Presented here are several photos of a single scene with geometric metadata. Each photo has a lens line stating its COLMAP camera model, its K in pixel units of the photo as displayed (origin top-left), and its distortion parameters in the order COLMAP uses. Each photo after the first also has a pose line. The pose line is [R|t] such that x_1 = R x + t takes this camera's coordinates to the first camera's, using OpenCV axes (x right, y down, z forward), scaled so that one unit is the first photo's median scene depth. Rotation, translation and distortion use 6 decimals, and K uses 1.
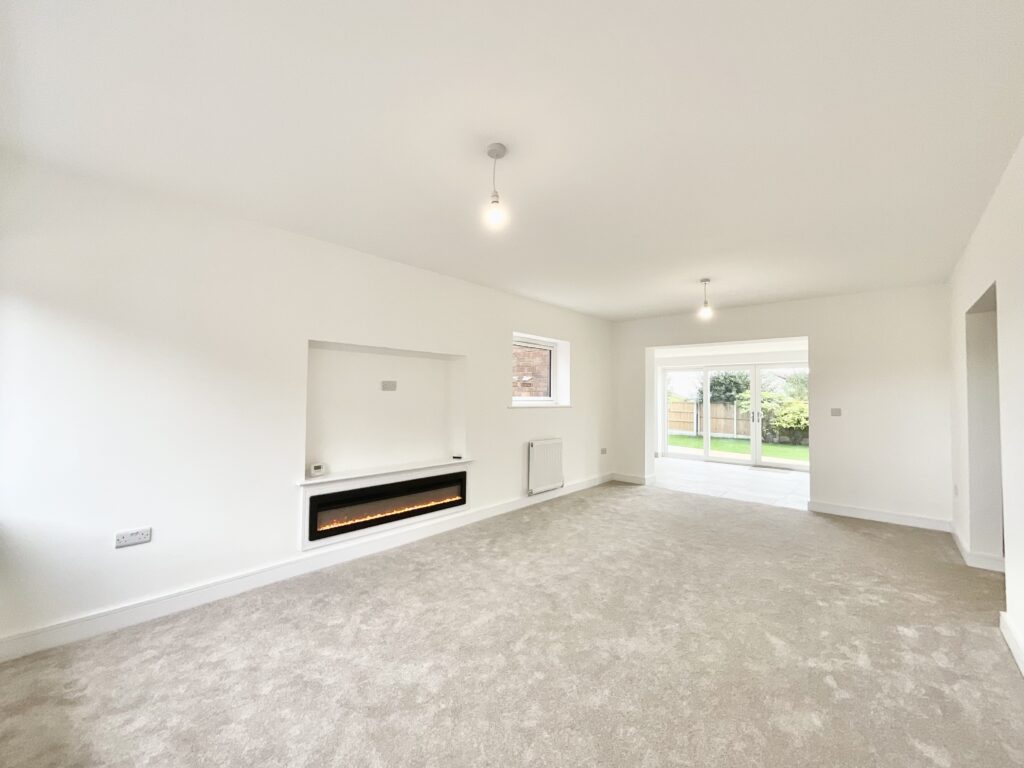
lens RADIAL K [[418.3, 0, 527.7], [0, 418.3, 376.8], [0, 0, 1]] dist [0.000200, -0.000723]
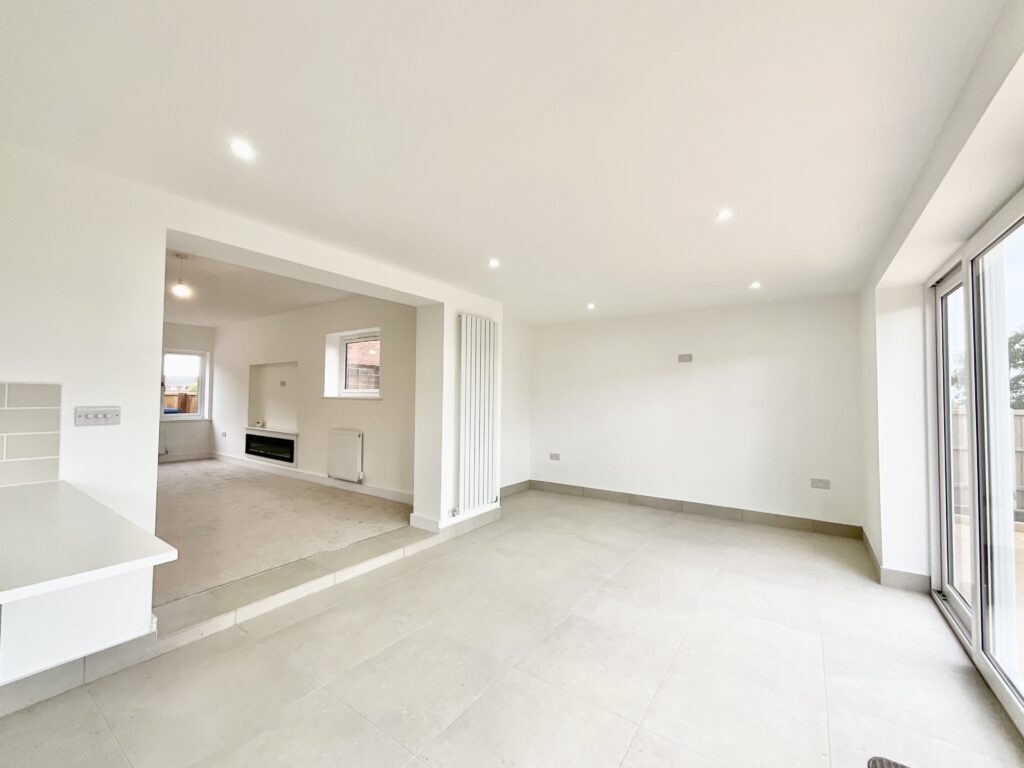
lens RADIAL K [[418.3, 0, 509.2], [0, 418.3, 382.6], [0, 0, 1]] dist [0.000200, -0.000723]
pose [[0.080871, -0.039363, -0.995947, 0.315934], [0.039812, 0.998550, -0.036233, 0.025009], [0.995929, -0.036721, 0.082321, 0.378297]]
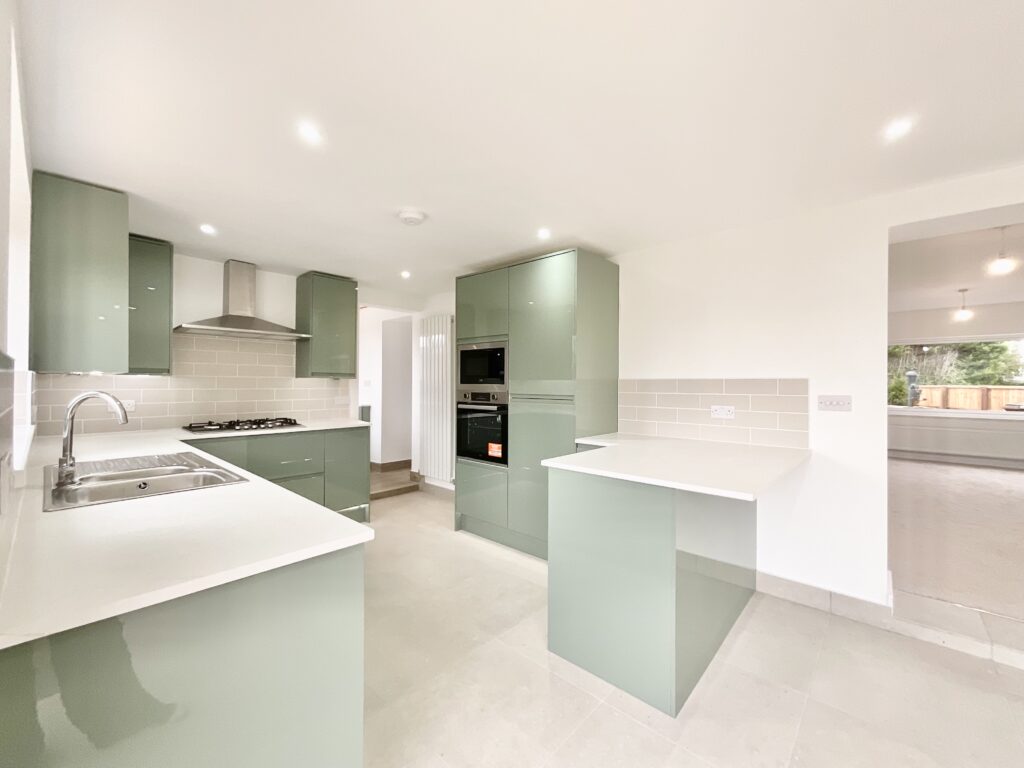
lens RADIAL K [[418.3, 0, 510.1], [0, 418.3, 386.4], [0, 0, 1]] dist [0.000200, -0.000723]
pose [[-0.999113, -0.015153, 0.039278, 0.298796], [-0.016821, 0.998955, -0.042497, 0.027438], [-0.038593, -0.043120, -0.998324, 0.418242]]
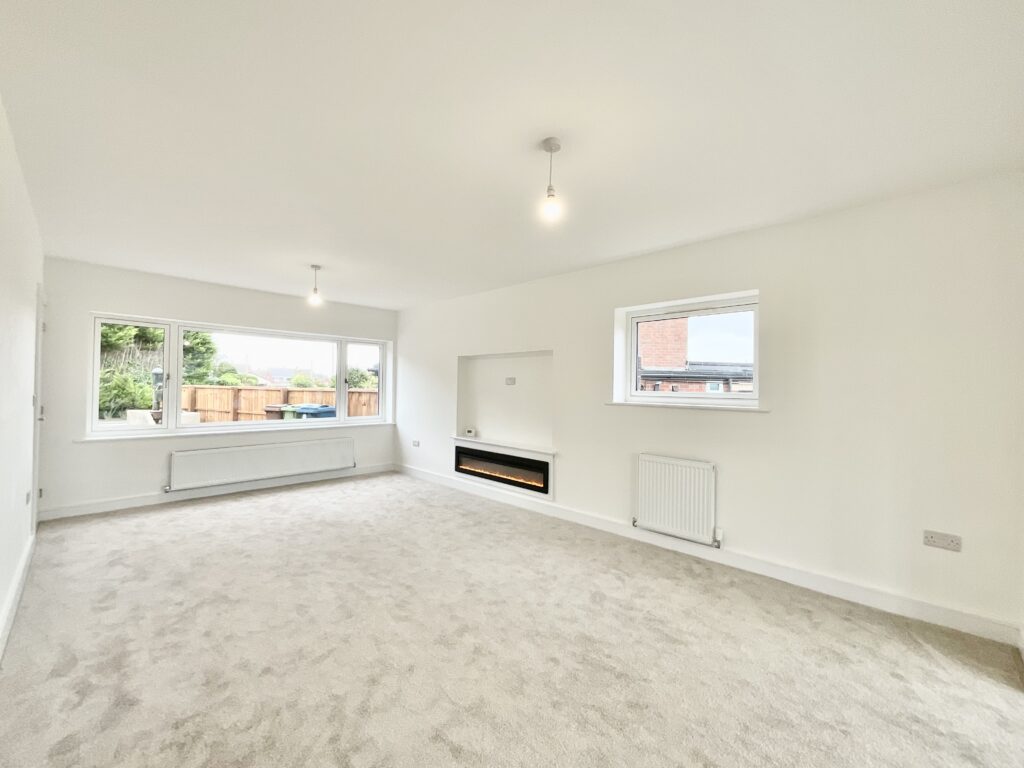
lens RADIAL K [[418.3, 0, 512.8], [0, 418.3, 381.6], [0, 0, 1]] dist [0.000200, -0.000723]
pose [[-0.068423, -0.021878, -0.997416, 0.204870], [0.034683, 0.999103, -0.024294, 0.011579], [0.997053, -0.036256, -0.067603, 0.229495]]
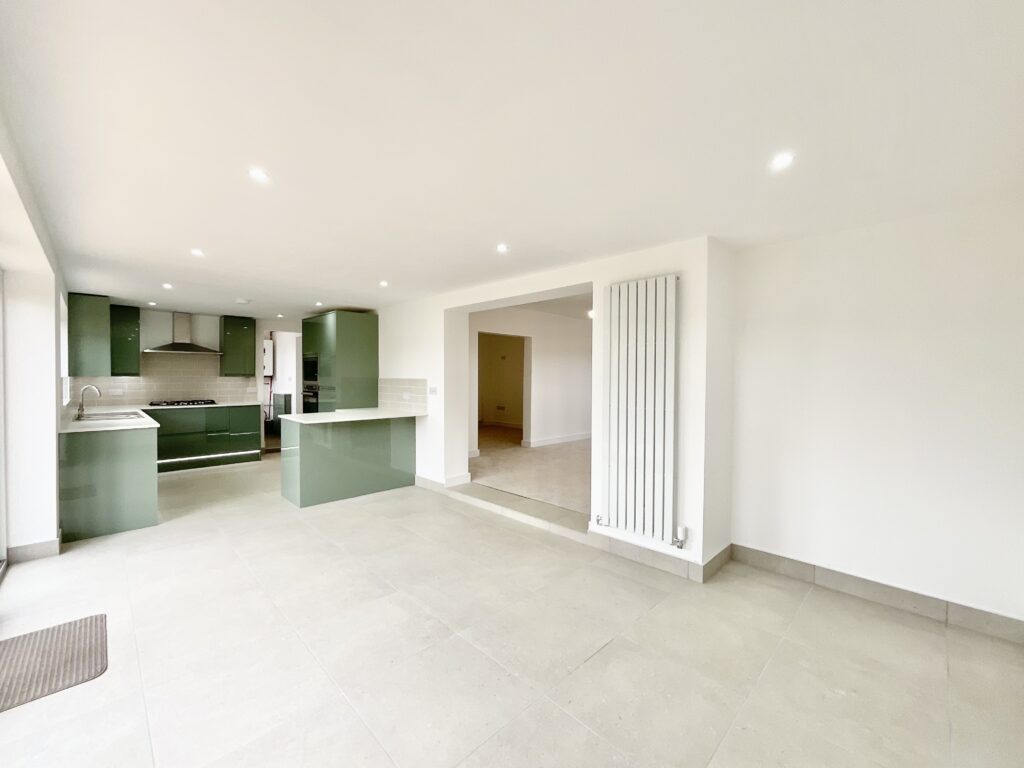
lens RADIAL K [[418.3, 0, 512.7], [0, 418.3, 386.6], [0, 0, 1]] dist [0.000200, -0.000723]
pose [[-0.995435, -0.016675, 0.093975, 0.125594], [-0.018900, 0.999561, -0.022837, 0.027959], [-0.093552, -0.024509, -0.995313, 0.550250]]
